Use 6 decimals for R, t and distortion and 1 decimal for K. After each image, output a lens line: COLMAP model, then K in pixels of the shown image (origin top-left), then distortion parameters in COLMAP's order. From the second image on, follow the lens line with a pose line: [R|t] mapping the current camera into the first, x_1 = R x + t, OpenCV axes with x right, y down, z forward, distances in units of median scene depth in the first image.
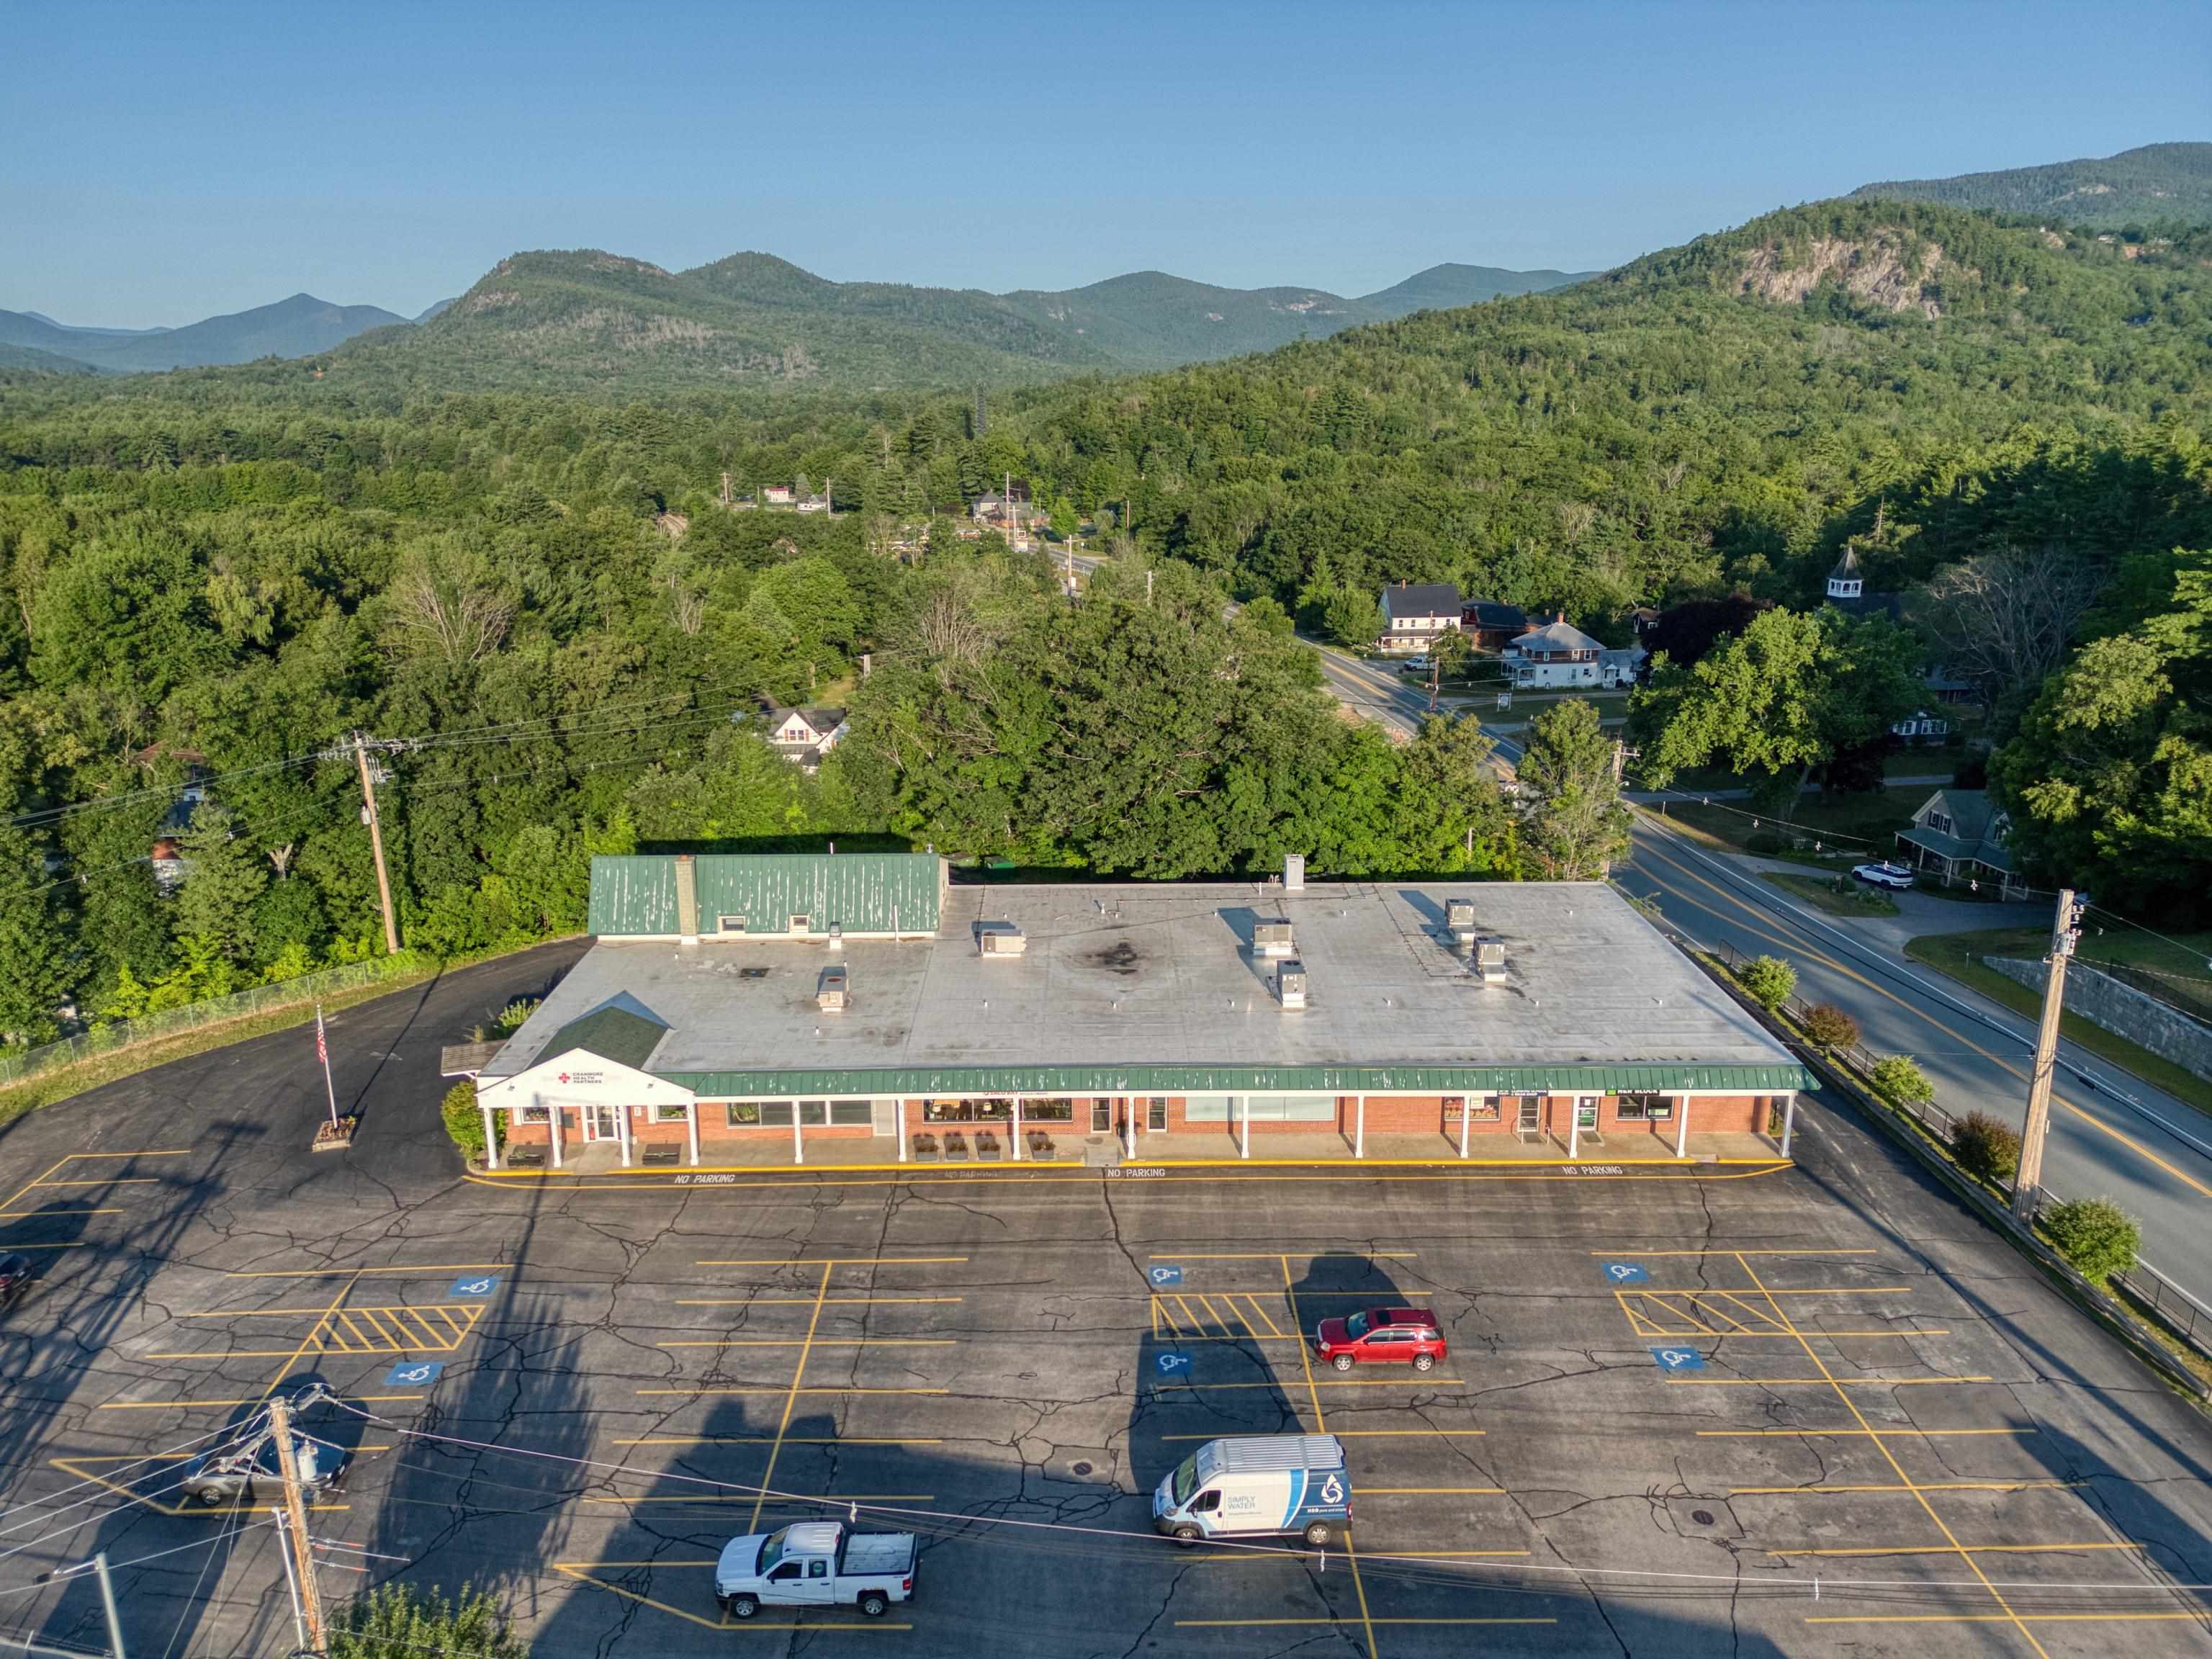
lens RADIAL K [[1549.8, 0, 1100.1], [0, 1549.8, 828.3], [0, 0, 1]] dist [0.059841, -0.039201]
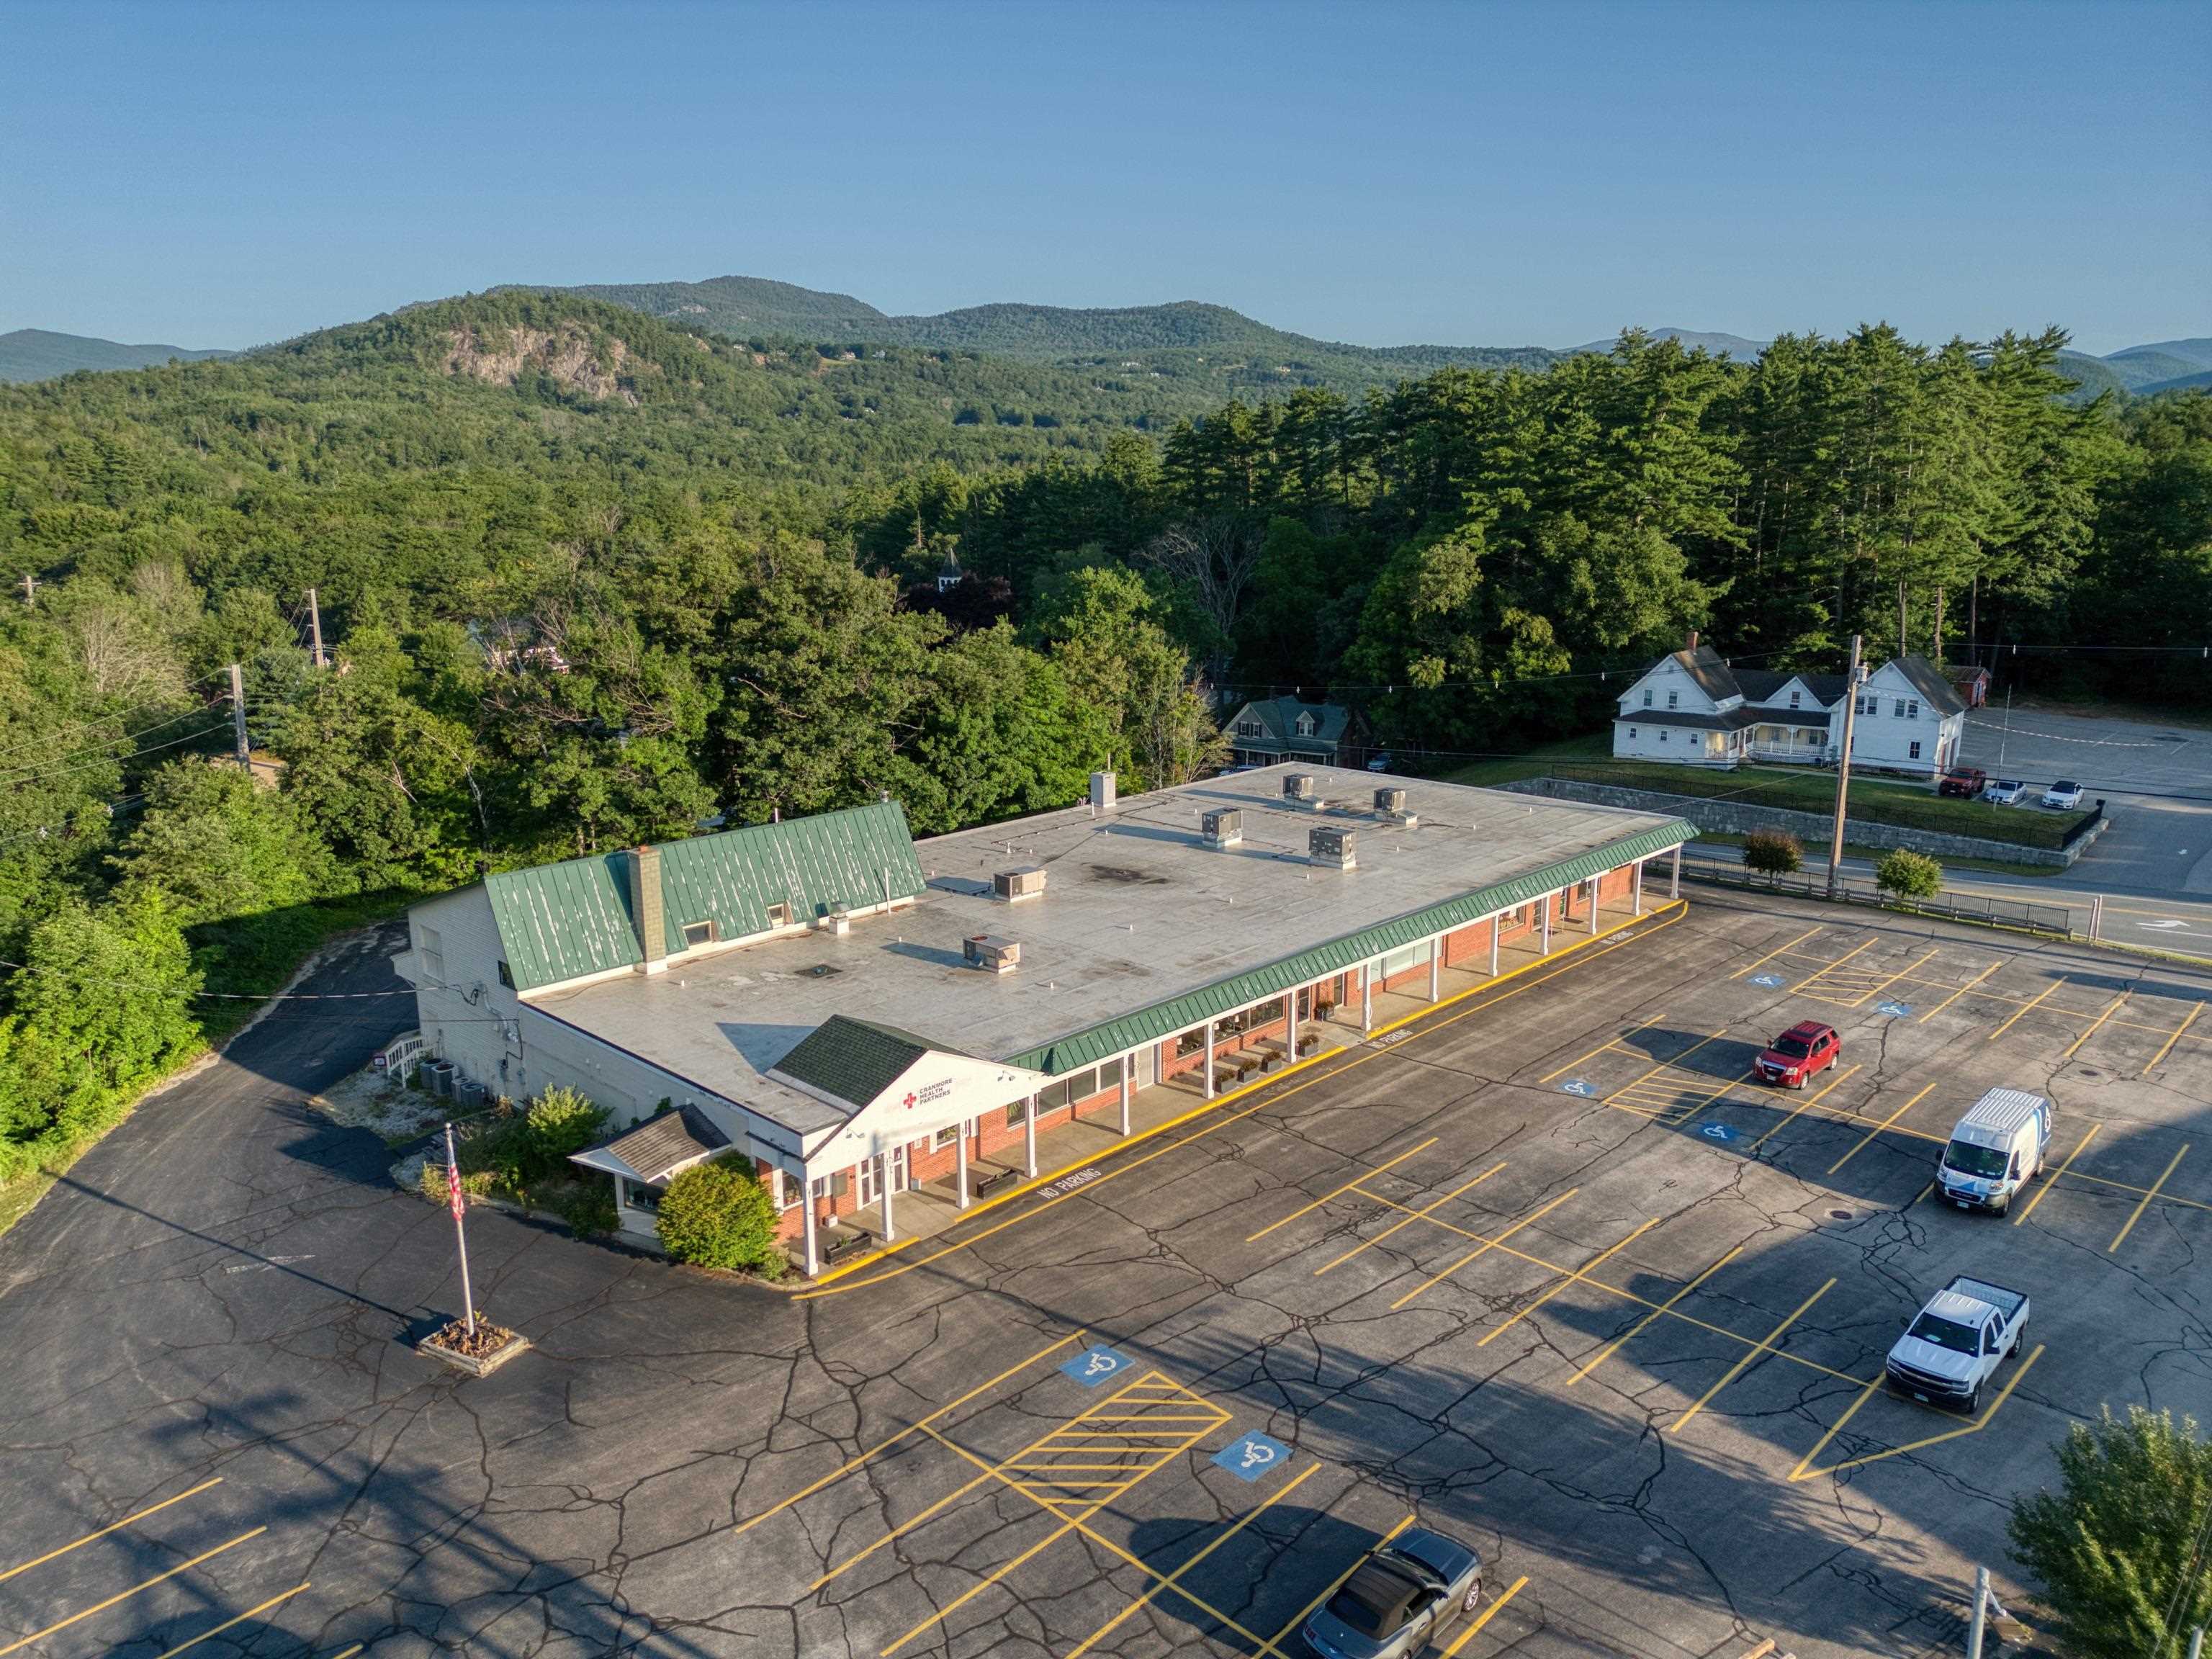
lens RADIAL K [[1549.8, 0, 1104.8], [0, 1549.8, 832.4], [0, 0, 1]] dist [0.059841, -0.039201]
pose [[0.706743, -0.157327, 0.689755, -0.488315], [0.192234, 0.980984, 0.026785, 0.026044], [-0.680853, 0.113664, 0.723547, 0.277266]]
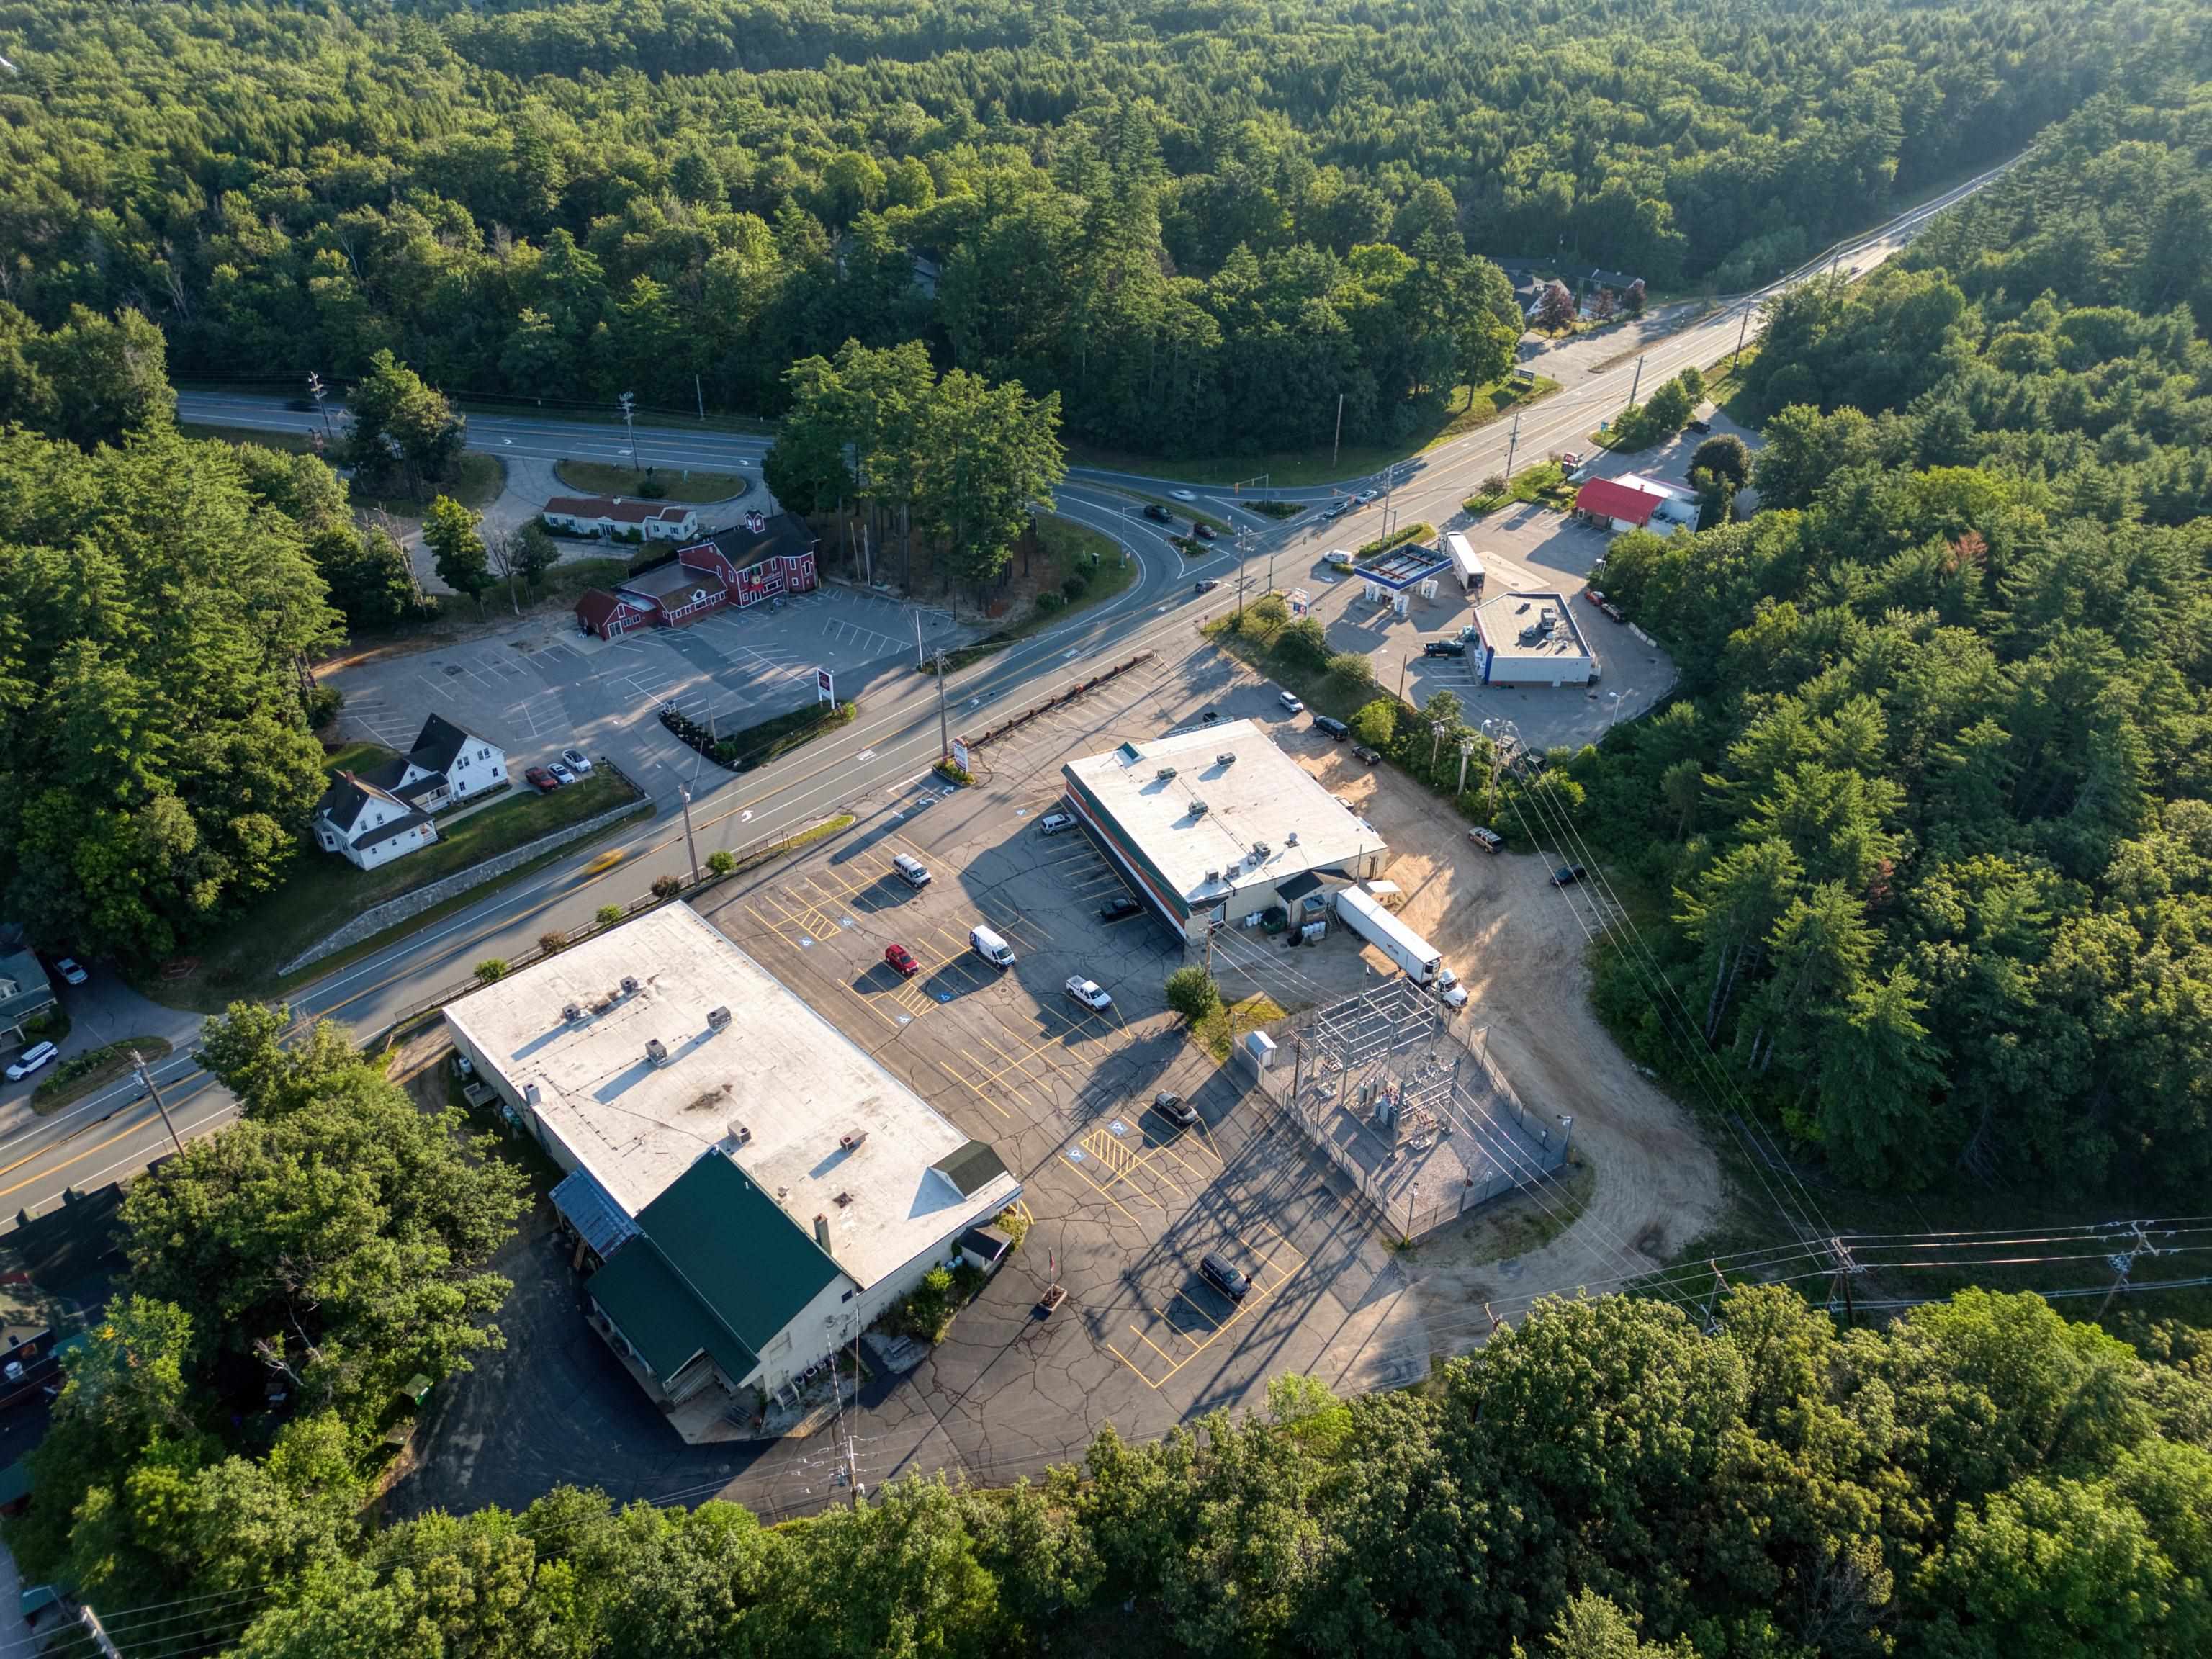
lens RADIAL K [[1549.8, 0, 1111.1], [0, 1549.8, 831.2], [0, 0, 1]] dist [0.059841, -0.039201]
pose [[-0.662344, -0.399620, 0.633723, -1.069855], [0.219772, 0.705019, 0.674276, -1.037804], [-0.716241, 0.585877, -0.379140, 0.966988]]
